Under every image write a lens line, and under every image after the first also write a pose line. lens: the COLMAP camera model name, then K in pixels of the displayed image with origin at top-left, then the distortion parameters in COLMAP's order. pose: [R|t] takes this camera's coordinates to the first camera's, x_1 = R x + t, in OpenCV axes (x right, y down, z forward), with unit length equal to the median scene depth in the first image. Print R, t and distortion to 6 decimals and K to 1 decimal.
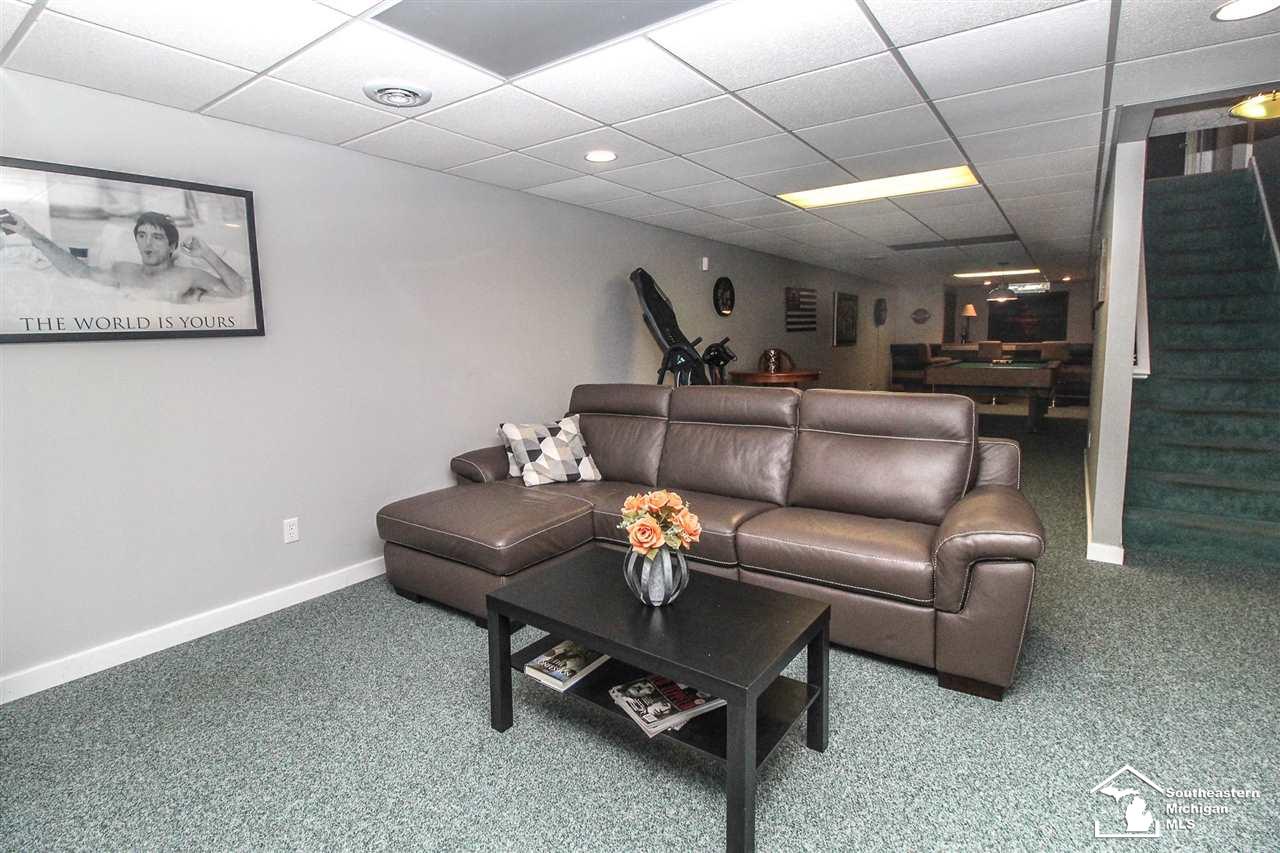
lens RADIAL K [[607.9, 0, 642.0], [0, 607.9, 412.1], [0, 0, 1]] dist [-0.000911, -0.000441]
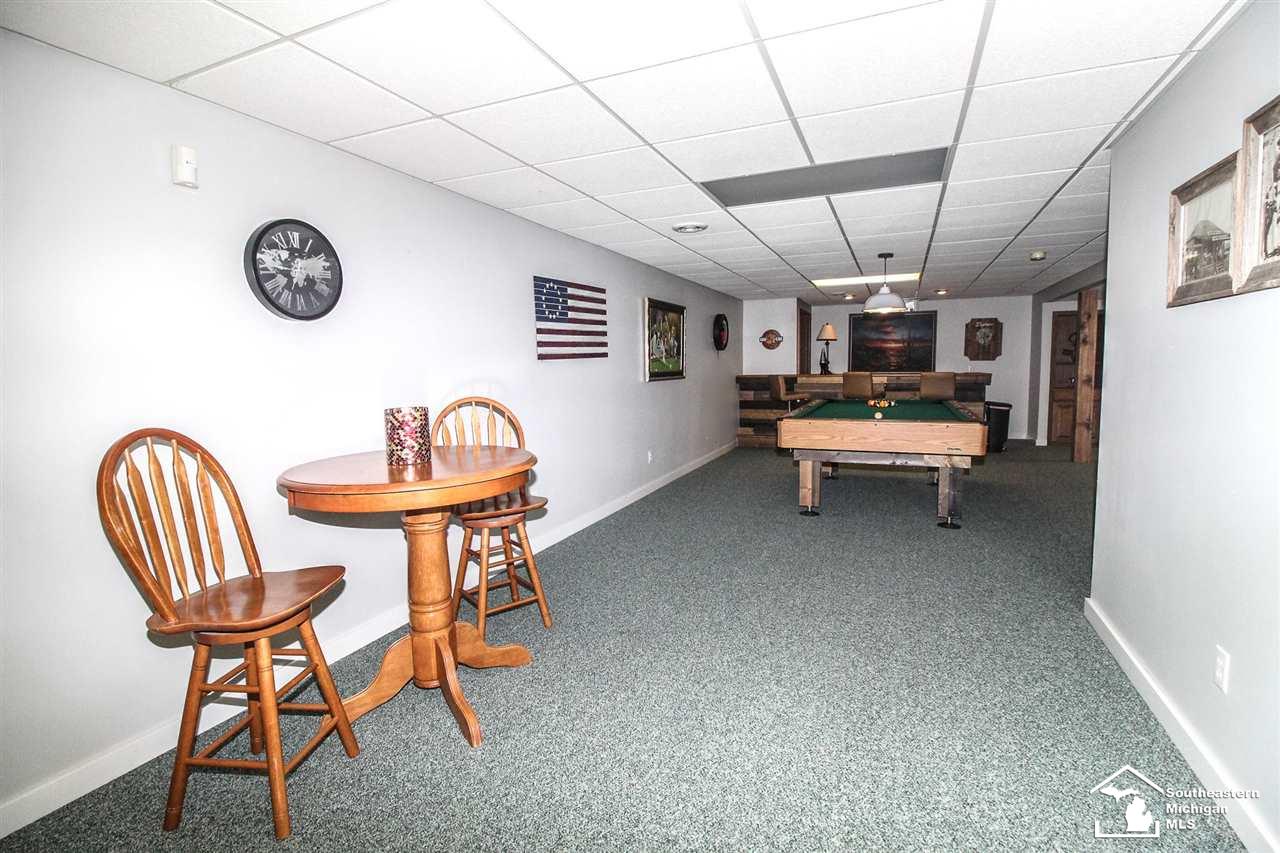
lens RADIAL K [[607.9, 0, 642.0], [0, 607.9, 412.1], [0, 0, 1]] dist [-0.000911, -0.000441]
pose [[0.977245, -0.014641, 0.211606, 0.140271], [0.023188, 0.999010, -0.037962, -0.040994], [-0.210841, 0.042005, 0.976617, 0.296888]]
